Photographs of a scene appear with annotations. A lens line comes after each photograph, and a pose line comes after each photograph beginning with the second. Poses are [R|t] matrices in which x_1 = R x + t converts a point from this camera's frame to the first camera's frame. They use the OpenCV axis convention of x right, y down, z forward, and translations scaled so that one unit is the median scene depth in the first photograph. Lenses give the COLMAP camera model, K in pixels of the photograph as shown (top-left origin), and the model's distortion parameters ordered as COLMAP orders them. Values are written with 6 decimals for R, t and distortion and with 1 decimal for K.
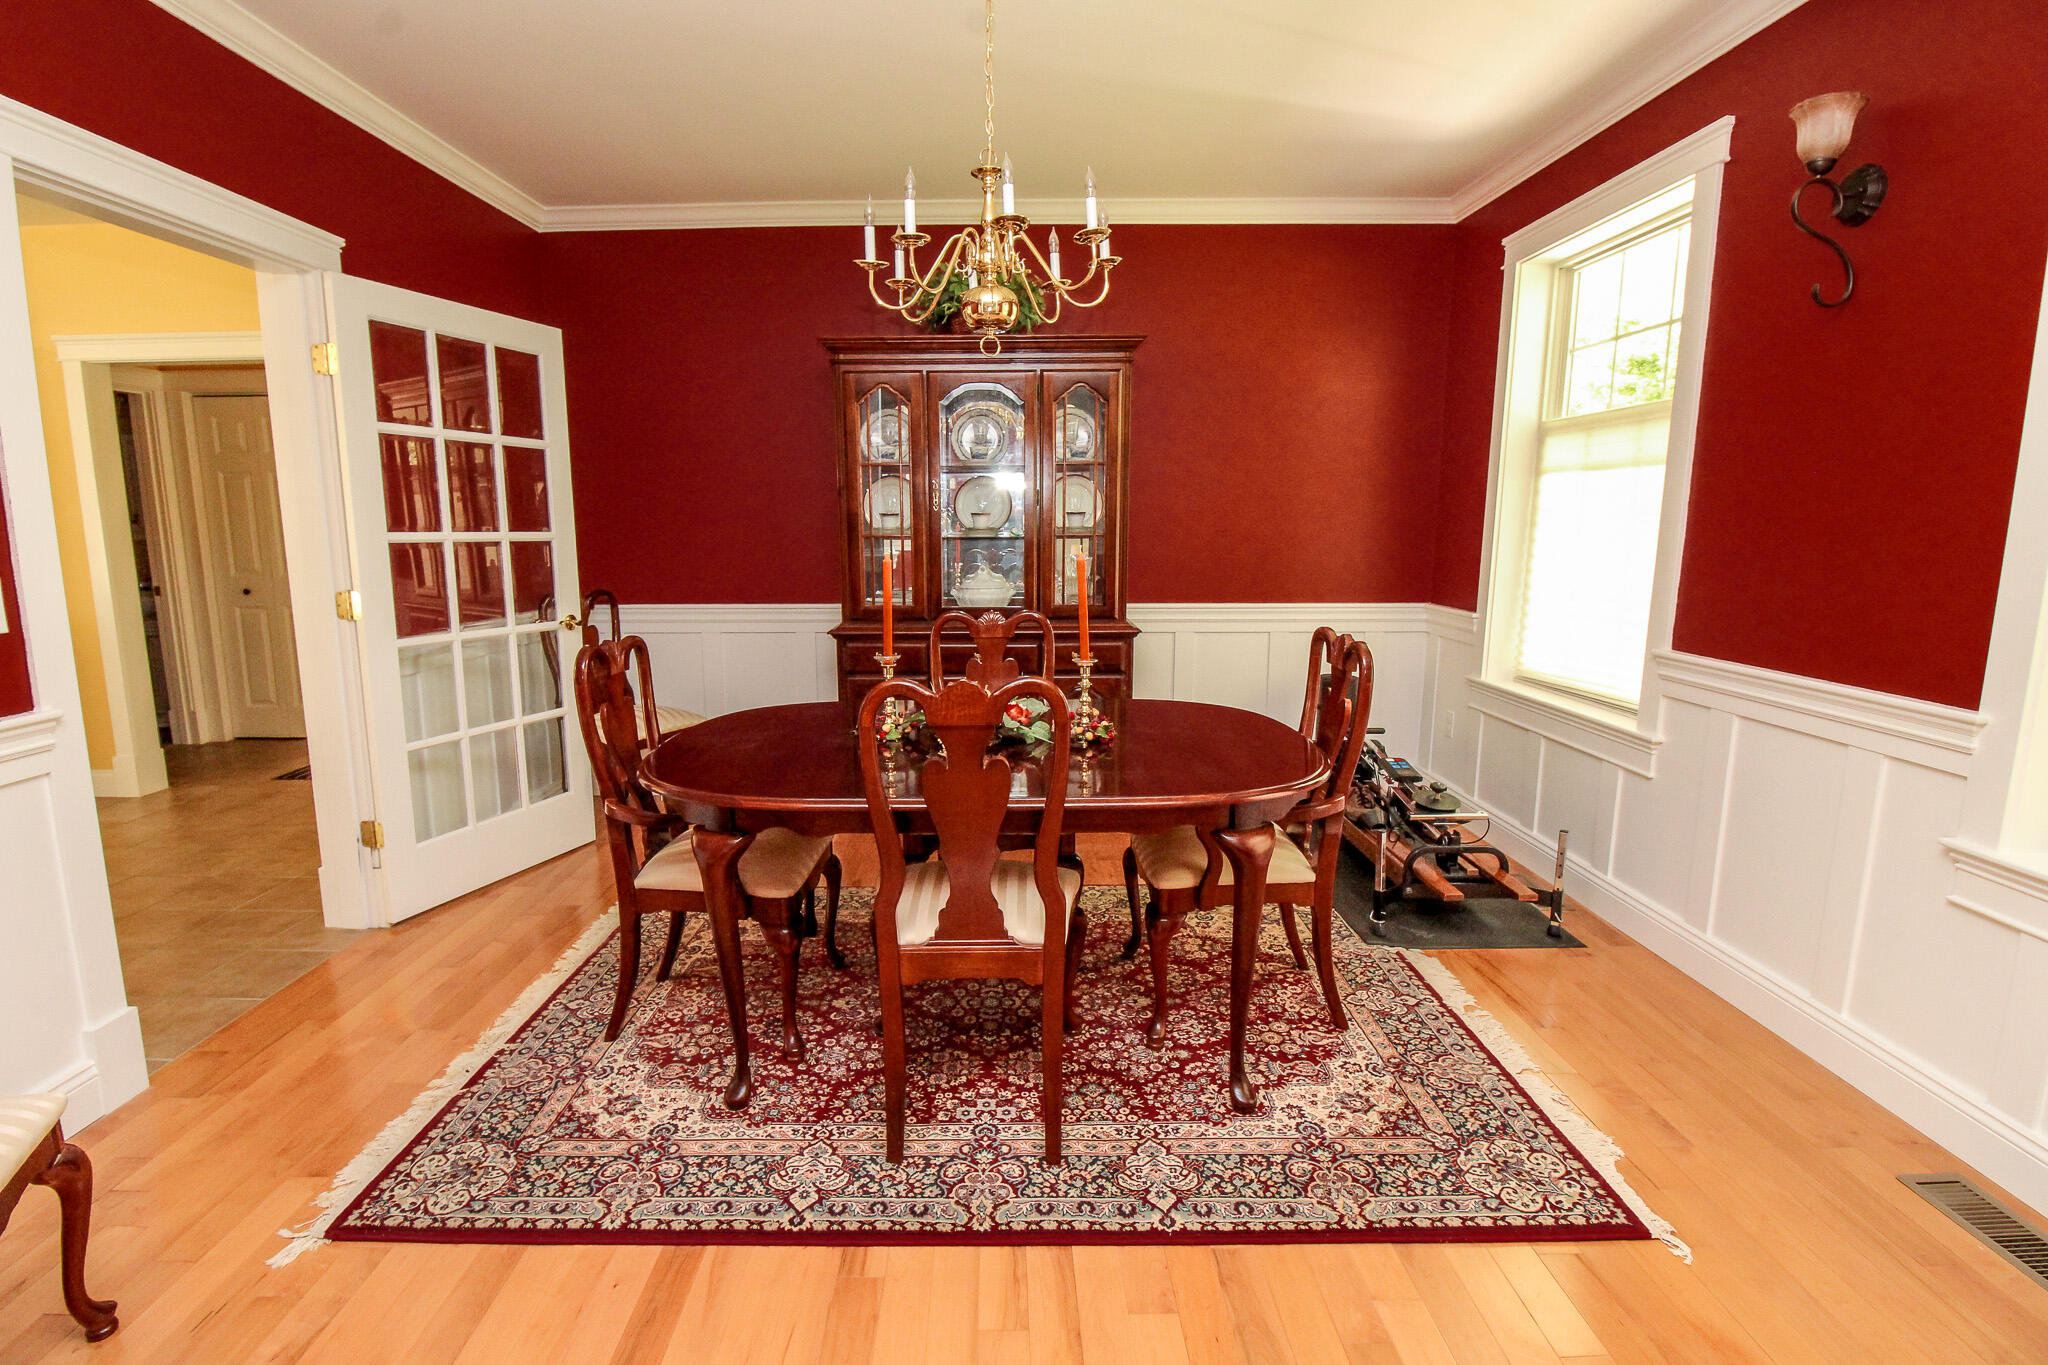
lens RADIAL K [[947.6, 0, 1002.8], [0, 947.6, 679.5], [0, 0, 1]] dist [-0.013165, -0.003890]
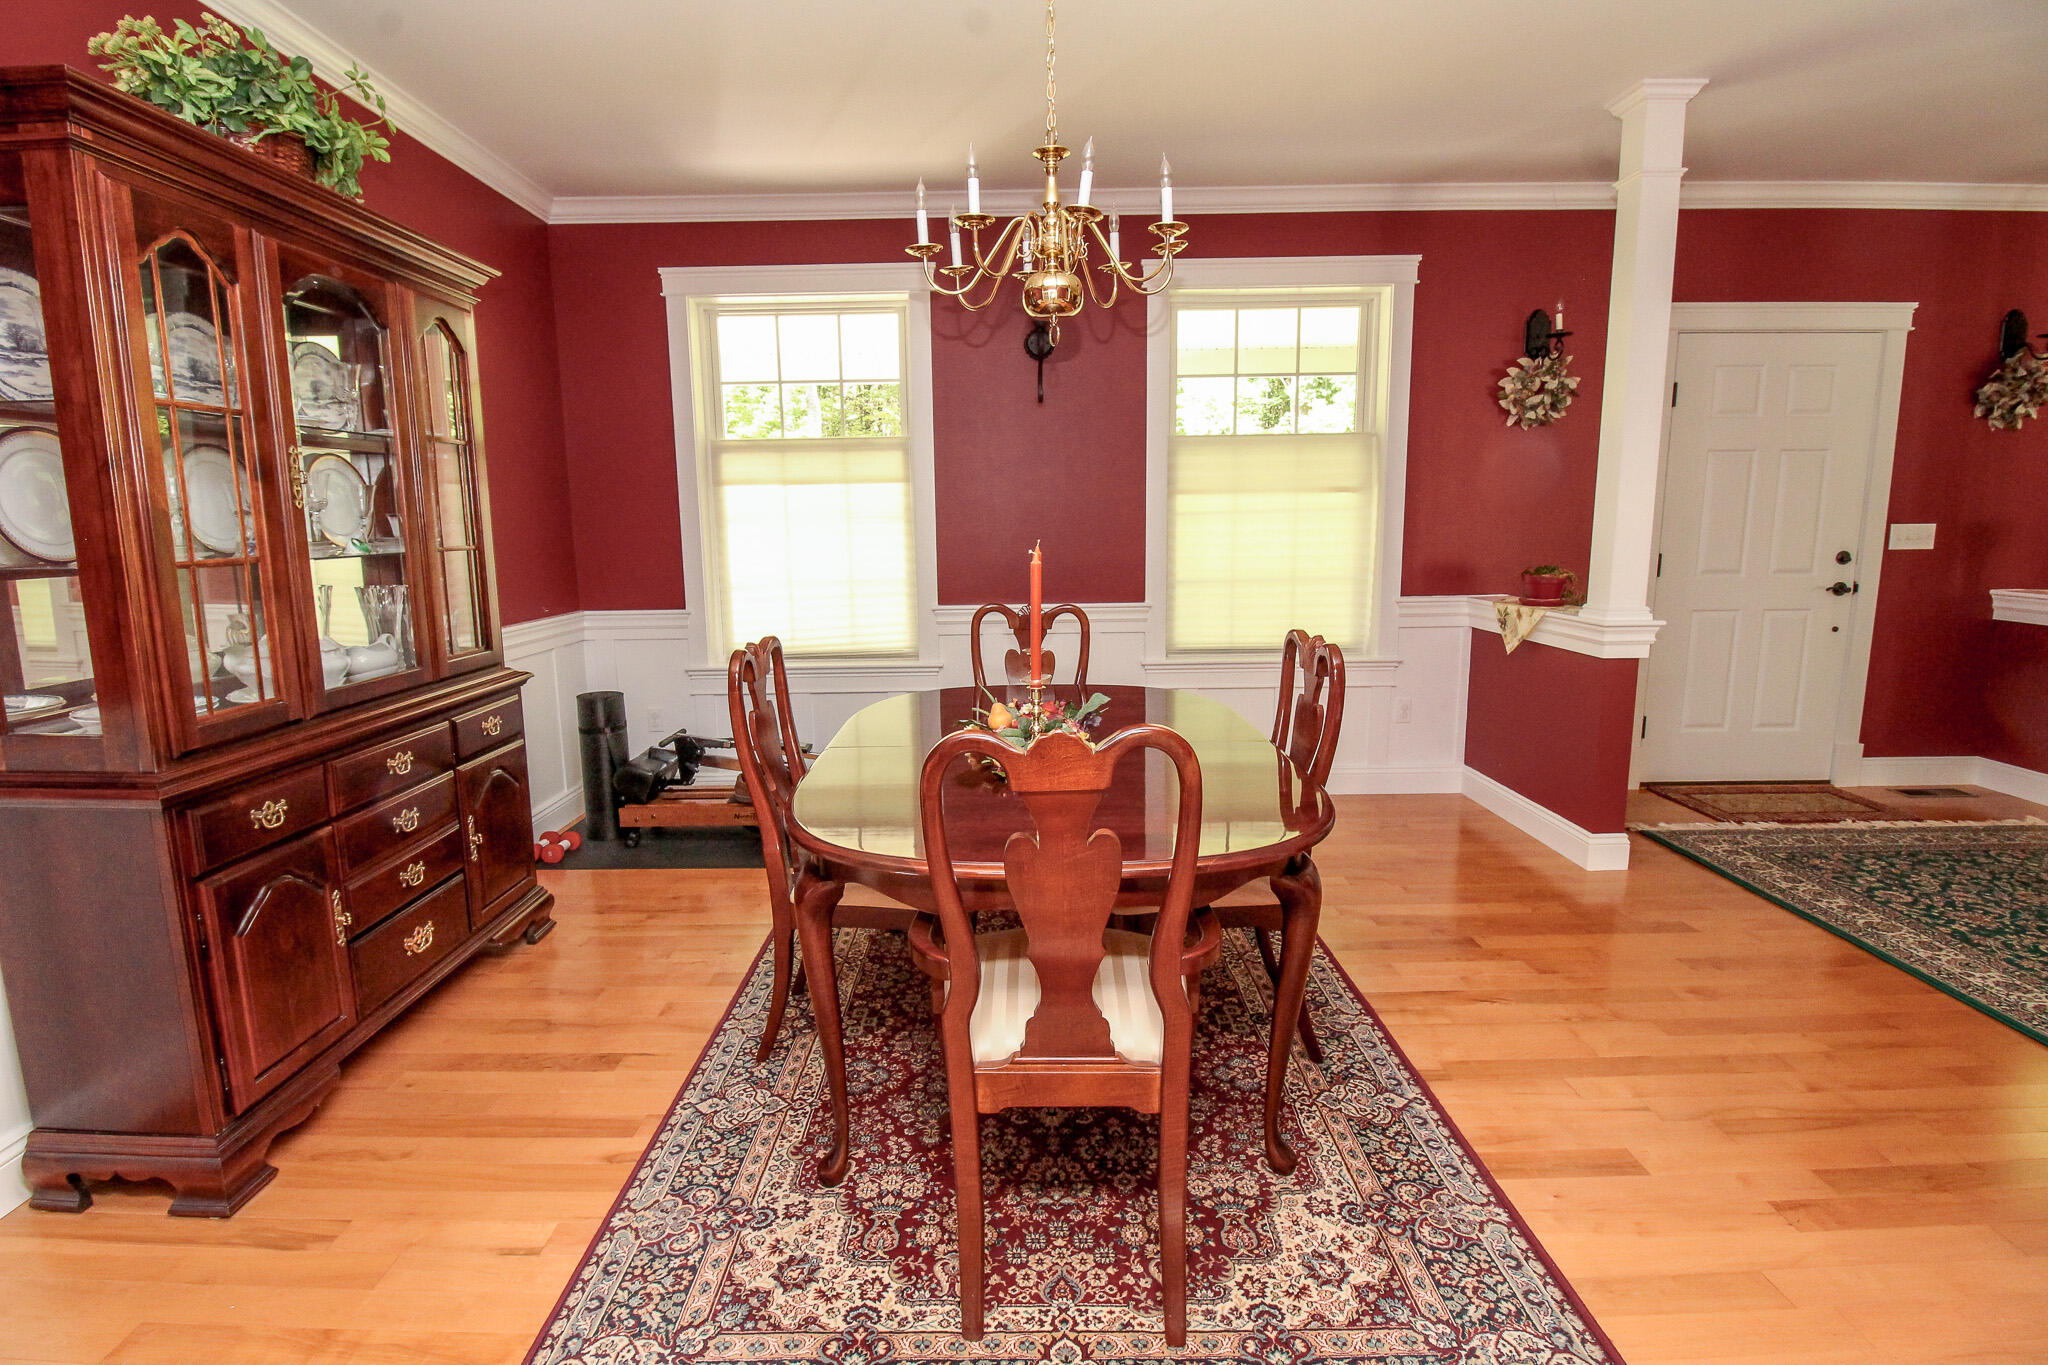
lens RADIAL K [[947.6, 0, 1019.4], [0, 947.6, 670.8], [0, 0, 1]] dist [-0.013165, -0.003890]
pose [[0.000708, -0.150978, 0.988537, -0.938201], [0.183396, 0.971790, 0.148289, -0.152481], [-0.983039, 0.181188, 0.028377, 0.983096]]
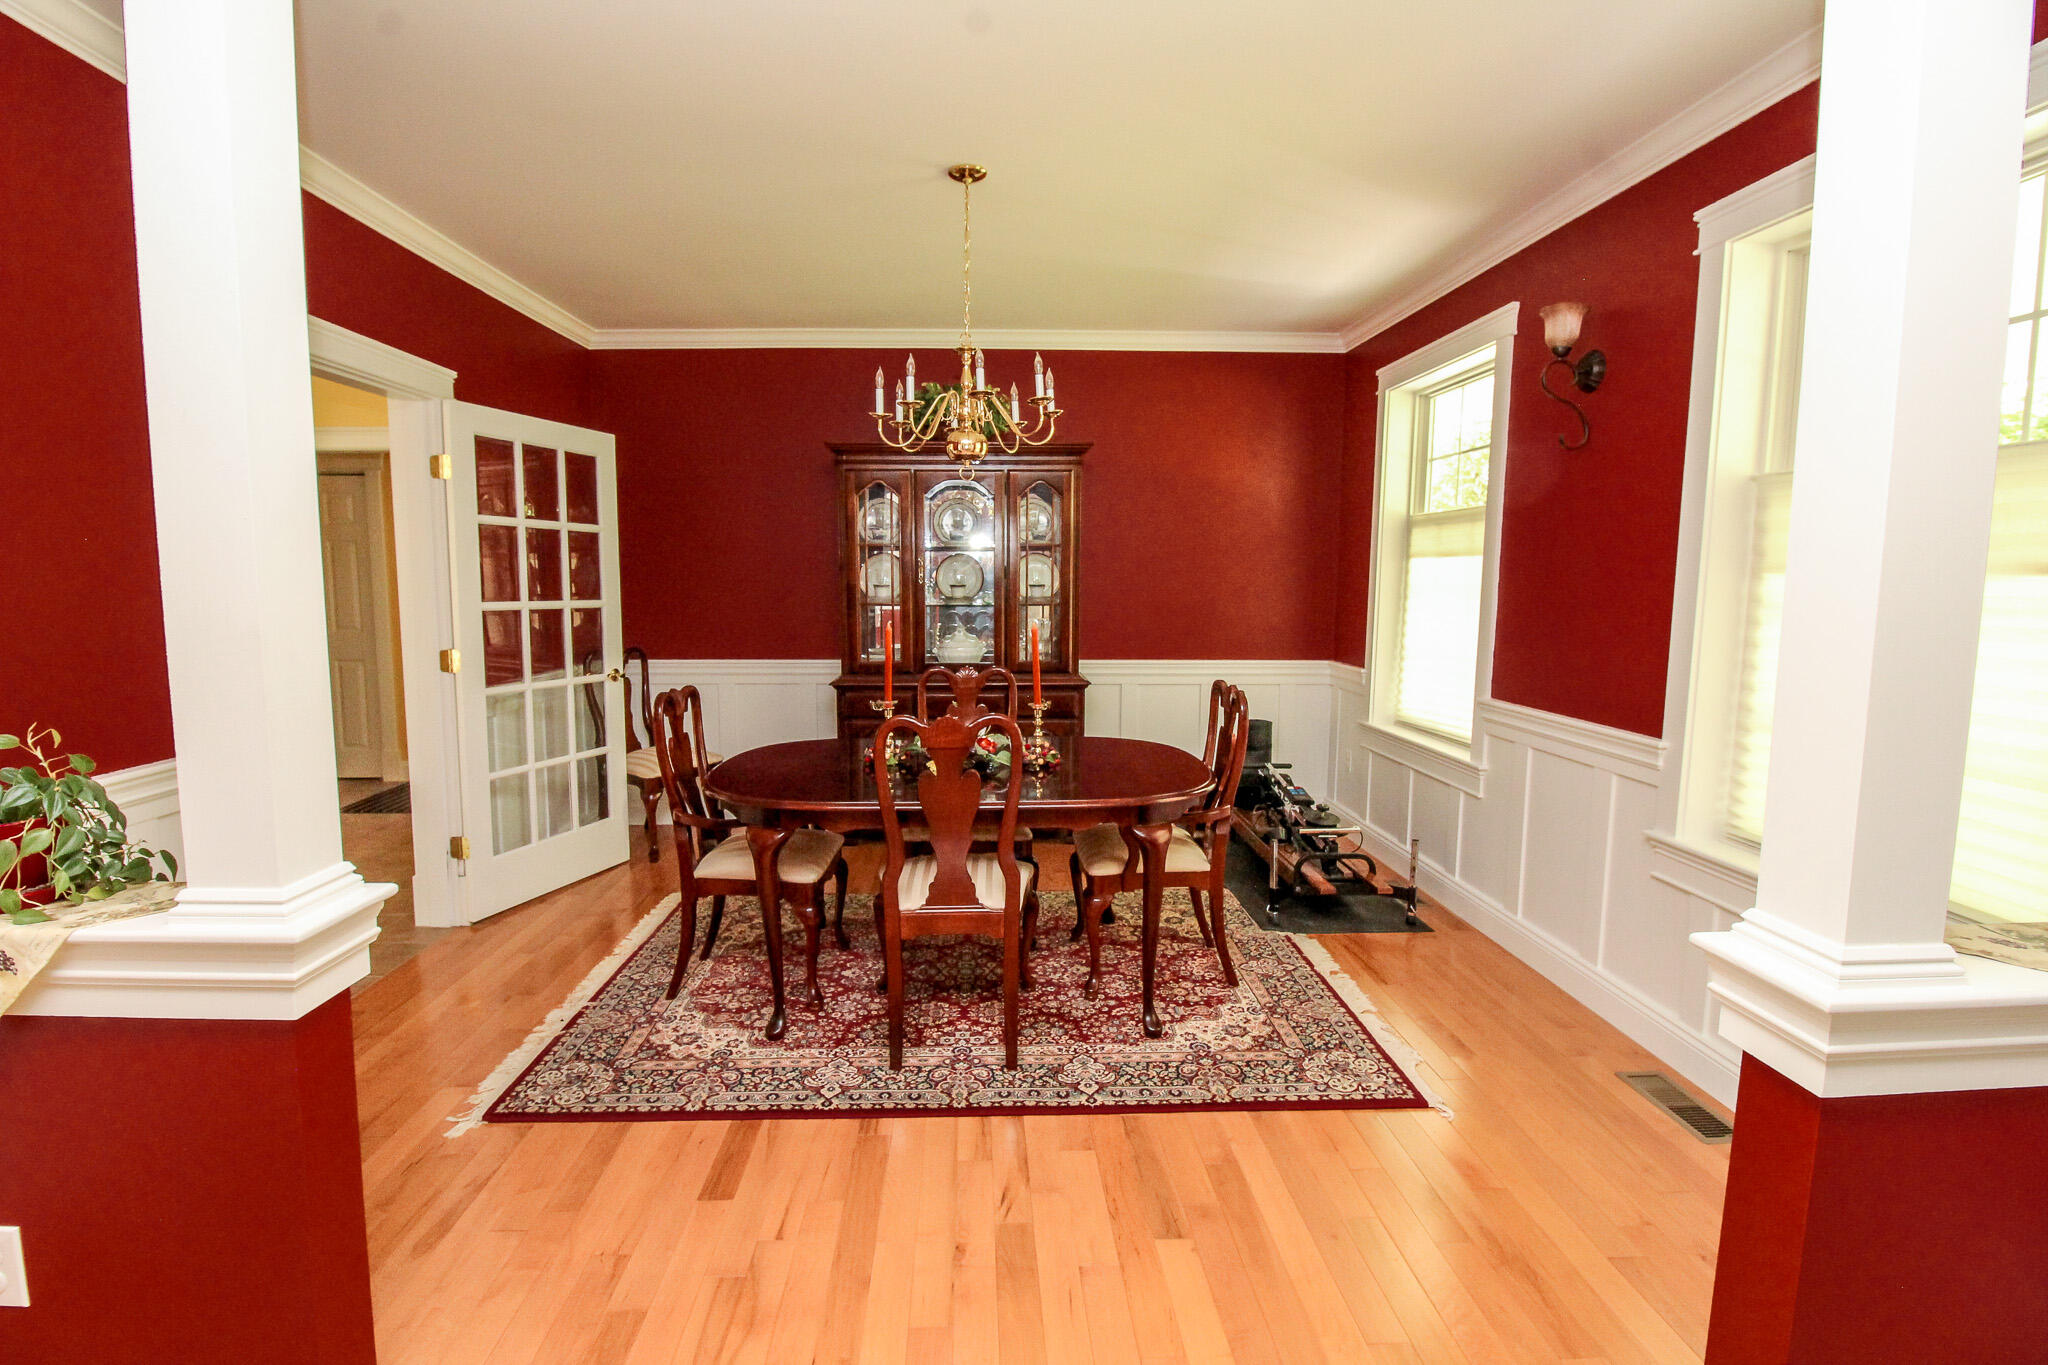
lens RADIAL K [[947.6, 0, 1012.5], [0, 947.6, 685.0], [0, 0, 1]] dist [-0.013165, -0.003890]
pose [[0.999302, 0.001702, 0.037316, 0.002012], [0.000141, 0.998783, -0.049327, 0.017020], [-0.037355, 0.049298, 0.998085, -0.316964]]
